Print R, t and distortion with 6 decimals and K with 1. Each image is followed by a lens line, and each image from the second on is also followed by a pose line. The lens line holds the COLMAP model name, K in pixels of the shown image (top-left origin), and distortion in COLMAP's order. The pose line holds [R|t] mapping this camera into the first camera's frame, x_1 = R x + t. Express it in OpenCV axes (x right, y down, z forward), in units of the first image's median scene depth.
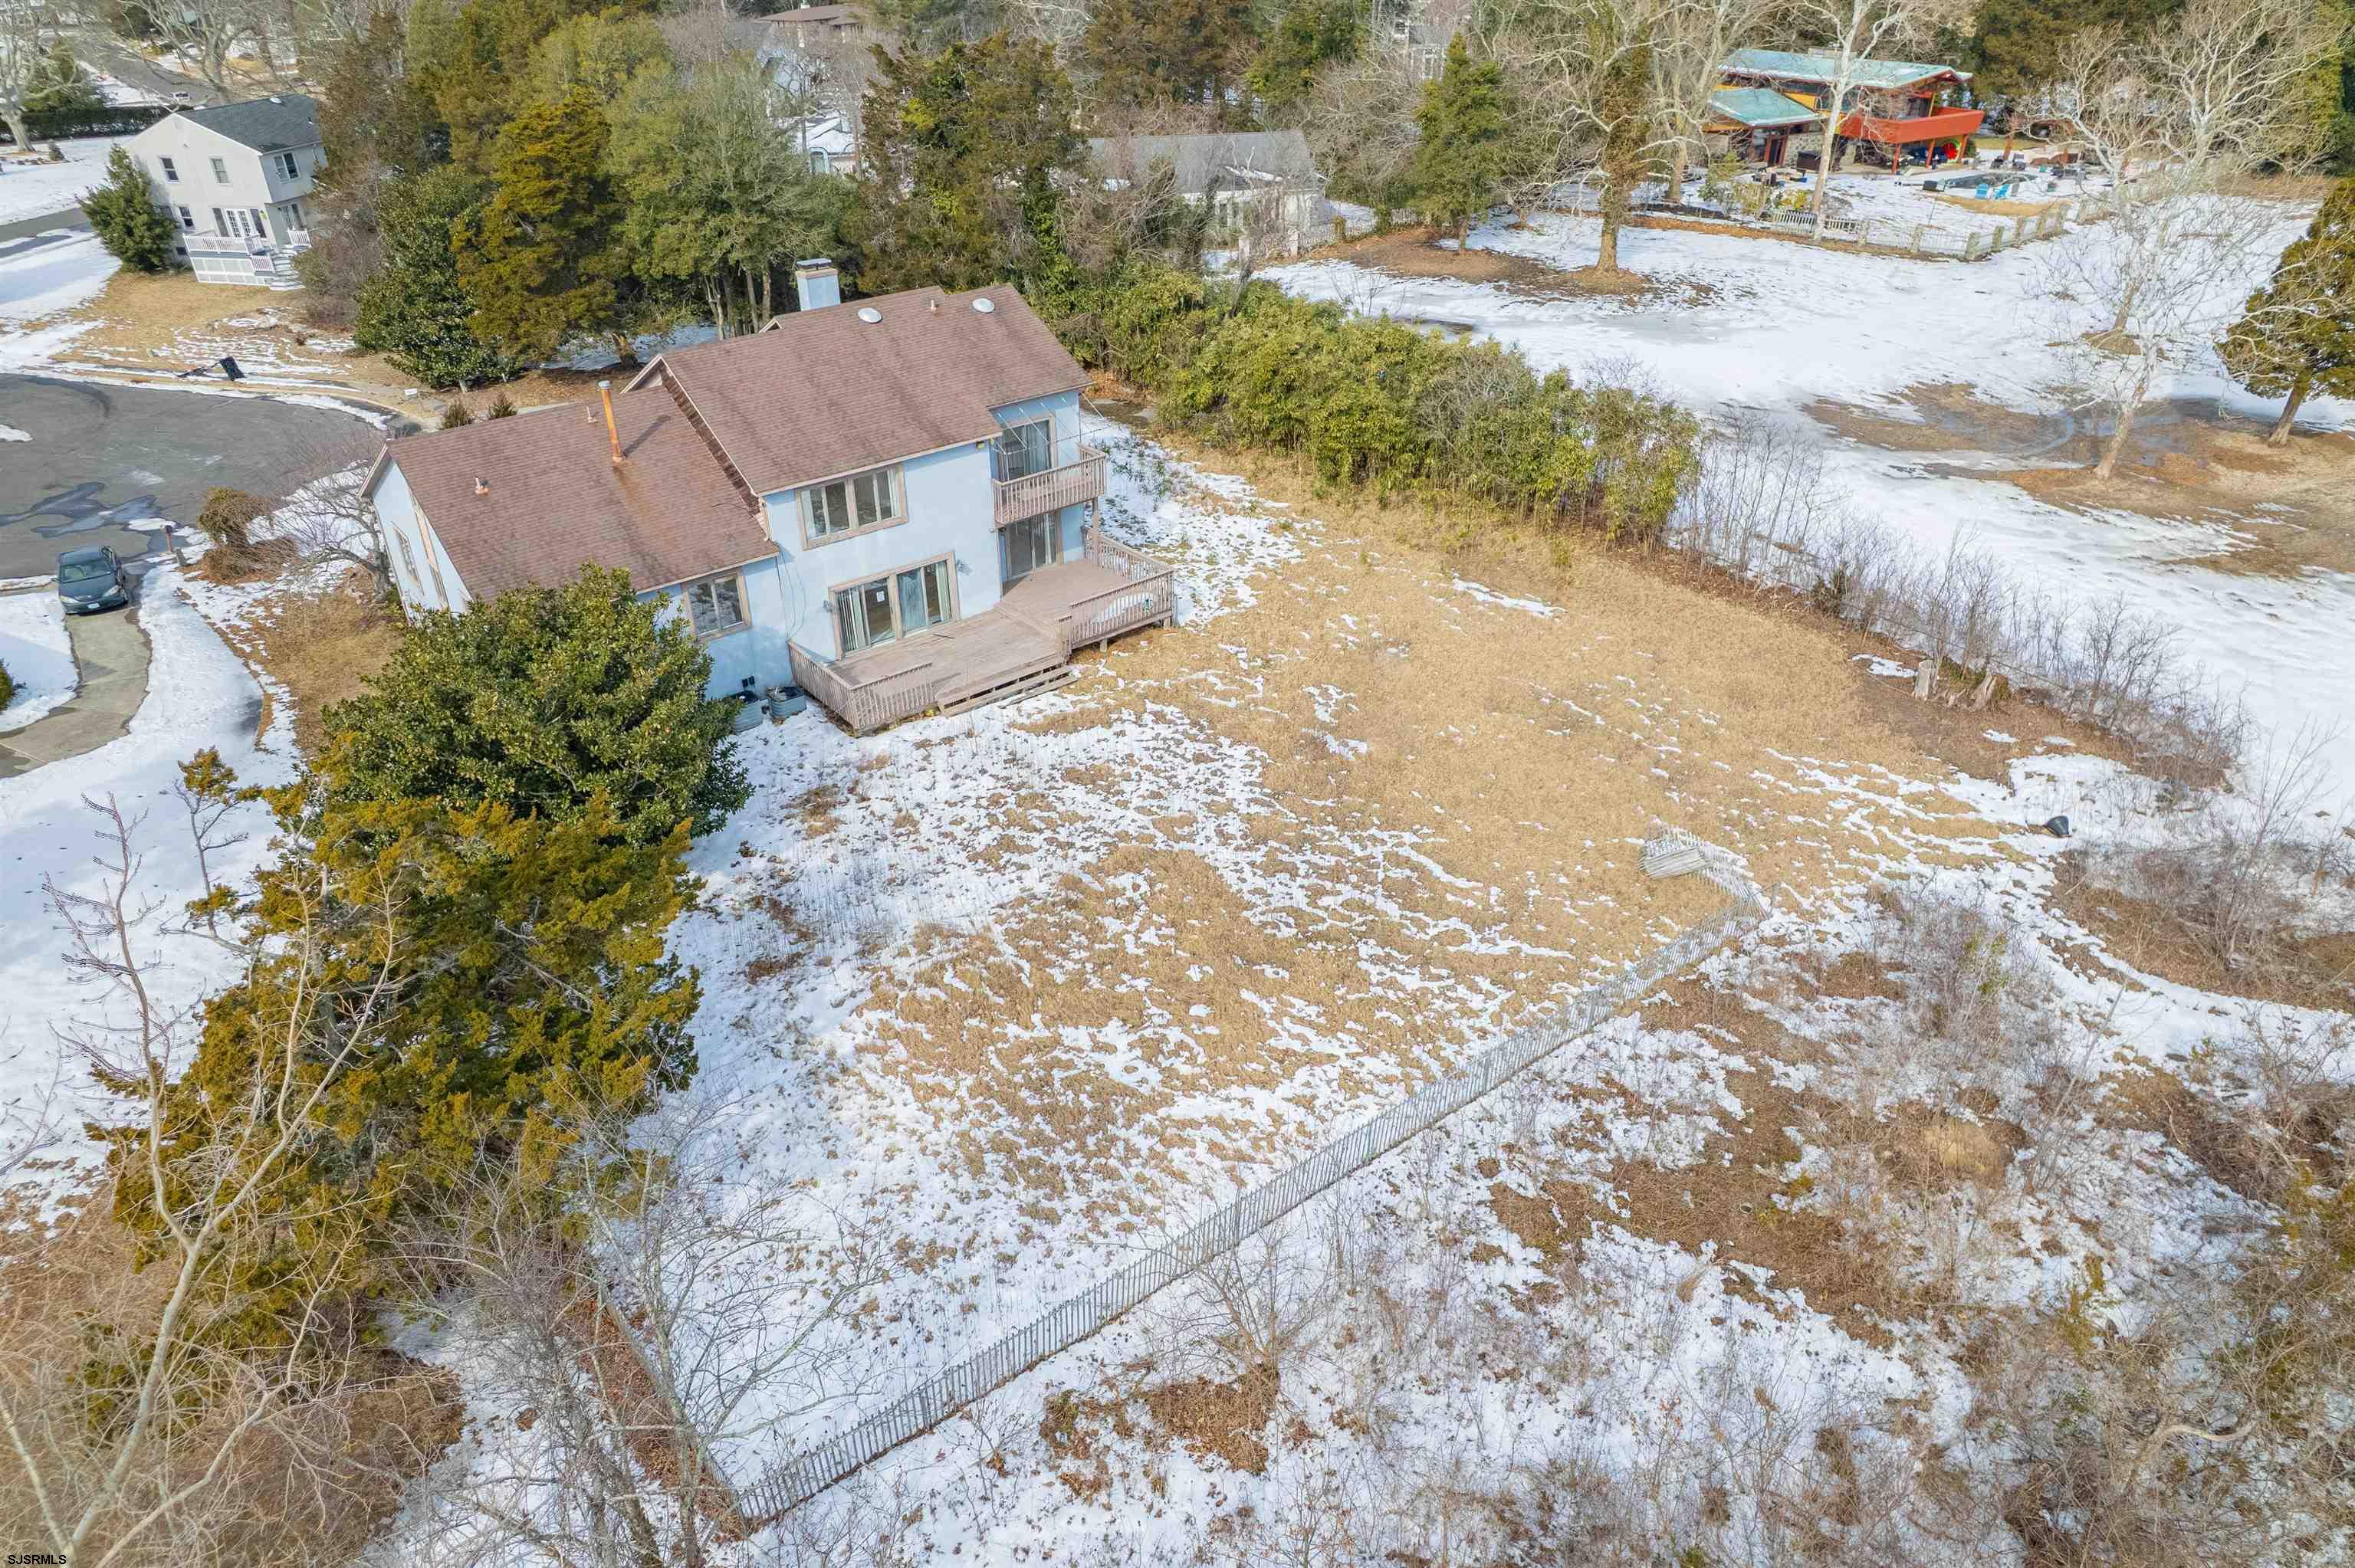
lens RADIAL K [[1521.8, 0, 1177.5], [0, 1521.8, 784.0], [0, 0, 1]] dist [-0.070719, 0.047577]
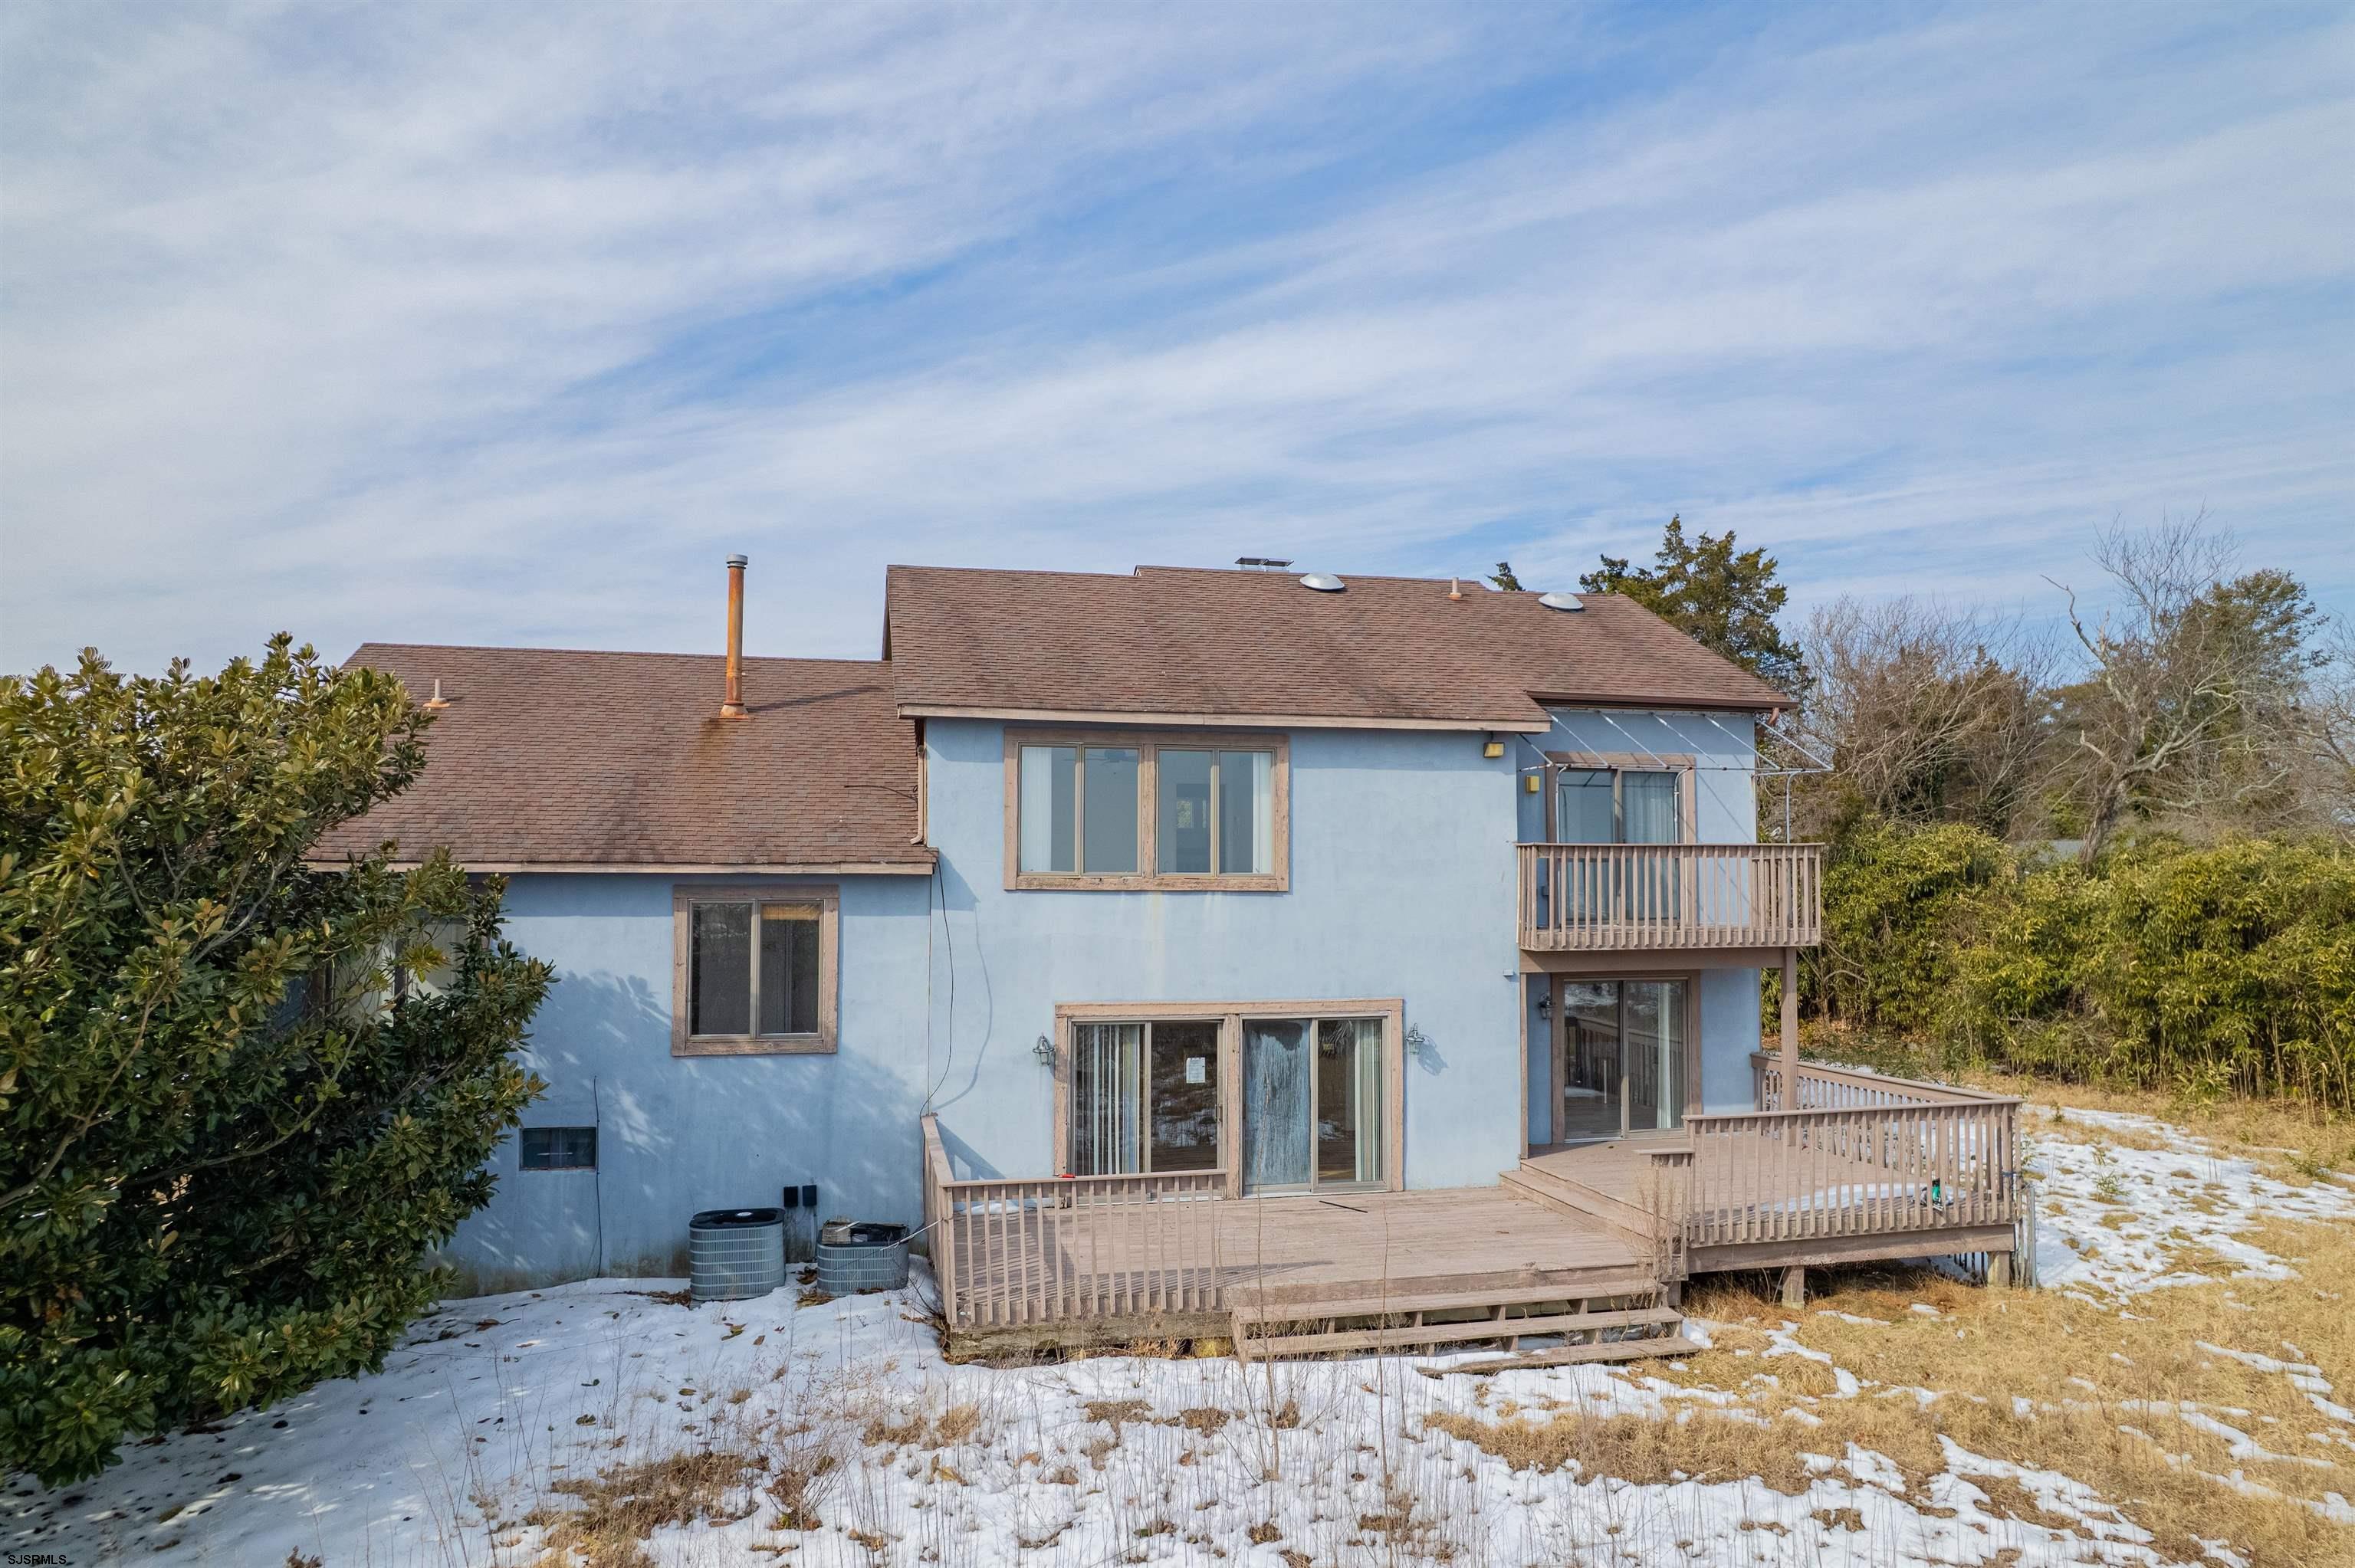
lens RADIAL K [[1514.6, 0, 1173.3], [0, 1514.6, 835.9], [0, 0, 1]] dist [-0.102798, 0.102101]
pose [[0.894817, 0.002080, -0.446429, -0.026295], [-0.243495, 0.840426, -0.484144, 0.016986], [0.374183, 0.541923, 0.752533, 0.683424]]
